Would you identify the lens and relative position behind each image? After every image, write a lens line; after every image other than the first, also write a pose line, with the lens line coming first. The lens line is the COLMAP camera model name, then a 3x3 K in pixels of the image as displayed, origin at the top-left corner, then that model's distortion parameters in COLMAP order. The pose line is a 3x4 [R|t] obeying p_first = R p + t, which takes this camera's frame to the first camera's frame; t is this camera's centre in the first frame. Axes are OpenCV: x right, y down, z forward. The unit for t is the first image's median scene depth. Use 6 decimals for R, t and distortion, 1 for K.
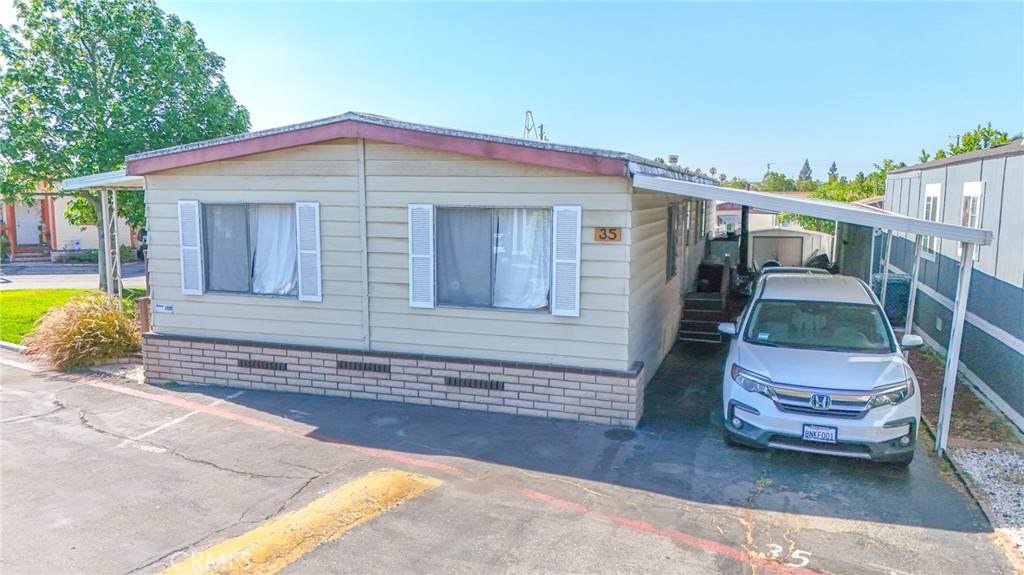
lens RADIAL K [[748.8, 0, 512.0], [0, 748.8, 287.5], [0, 0, 1]] dist [0.124239, -0.172892]
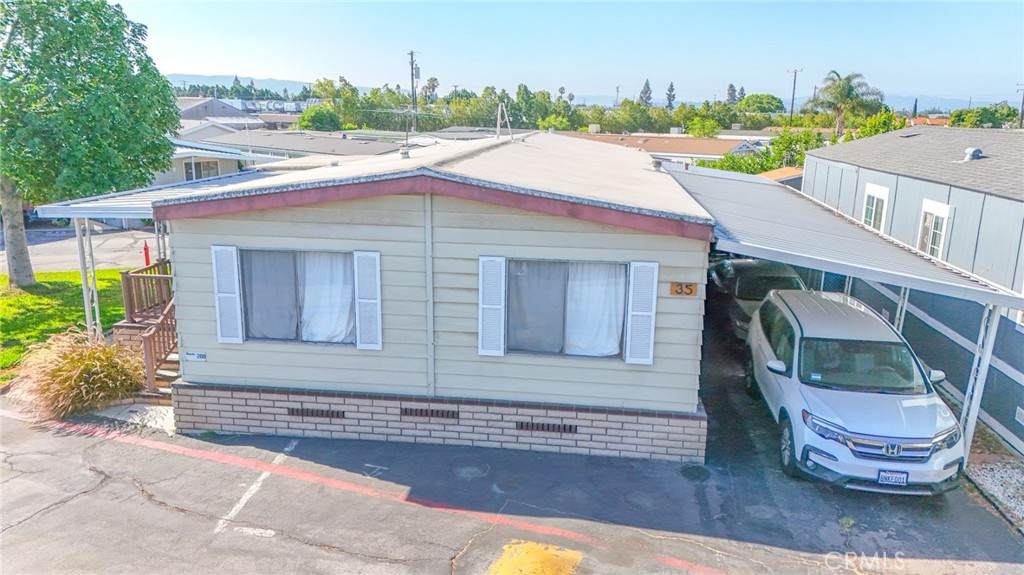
lens RADIAL K [[748.8, 0, 512.0], [0, 748.8, 287.5], [0, 0, 1]] dist [0.124239, -0.172892]
pose [[0.979833, -0.037495, 0.196269, -0.292087], [0.015762, 0.993680, 0.111140, -0.179612], [-0.199196, -0.105805, 0.974231, 0.013523]]
